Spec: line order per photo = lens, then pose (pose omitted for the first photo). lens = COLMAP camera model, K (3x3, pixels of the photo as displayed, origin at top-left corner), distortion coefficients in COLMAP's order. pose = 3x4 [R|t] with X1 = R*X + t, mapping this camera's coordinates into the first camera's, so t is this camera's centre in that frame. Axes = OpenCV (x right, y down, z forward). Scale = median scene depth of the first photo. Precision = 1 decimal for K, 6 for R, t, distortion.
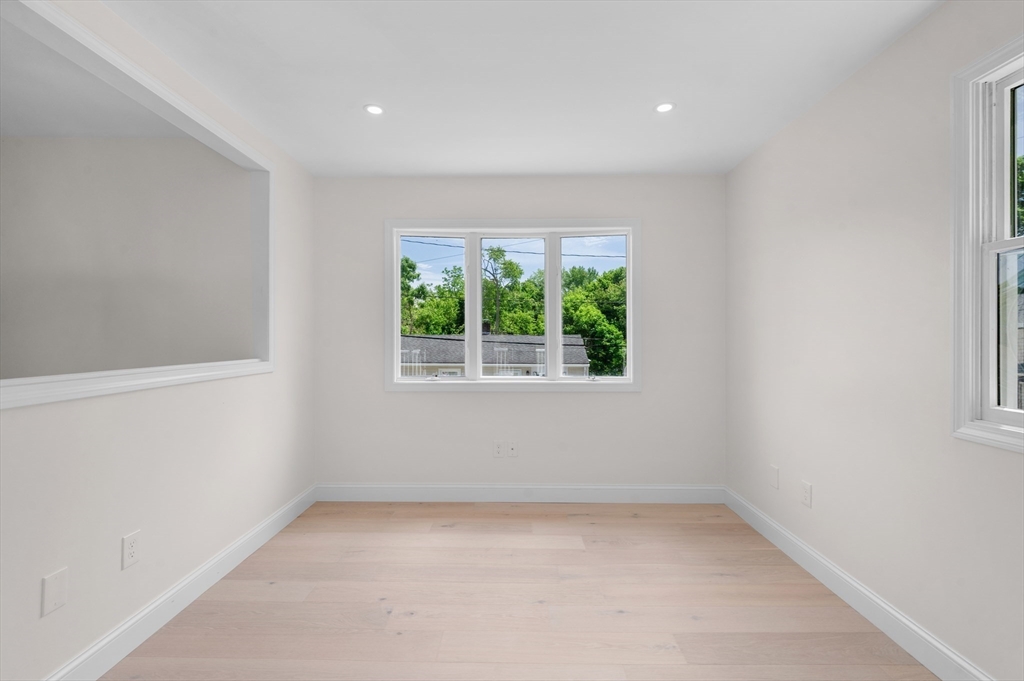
lens RADIAL K [[473.3, 0, 511.7], [0, 473.3, 335.2], [0, 0, 1]] dist [-0.000930, -0.001059]
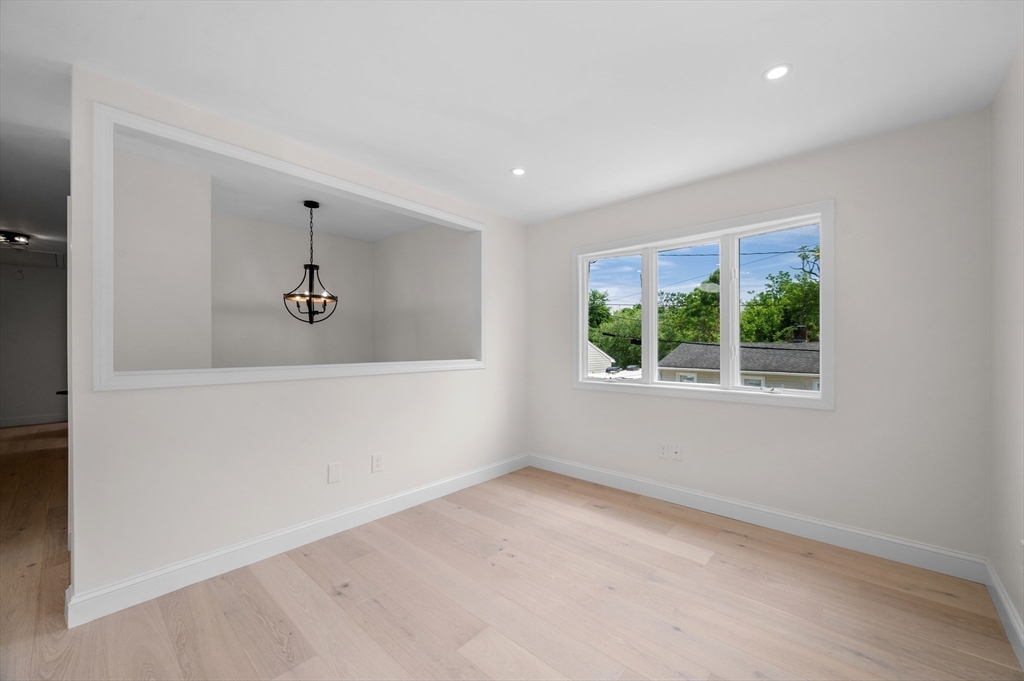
lens RADIAL K [[407.5, 0, 512.1], [0, 407.5, 346.4], [0, 0, 1]] dist [-0.000437, -0.000123]
pose [[0.748485, 0.001672, -0.663150, 0.347018], [0.003915, 0.999968, 0.006940, 0.001283], [0.663140, -0.007791, 0.748455, 0.105143]]
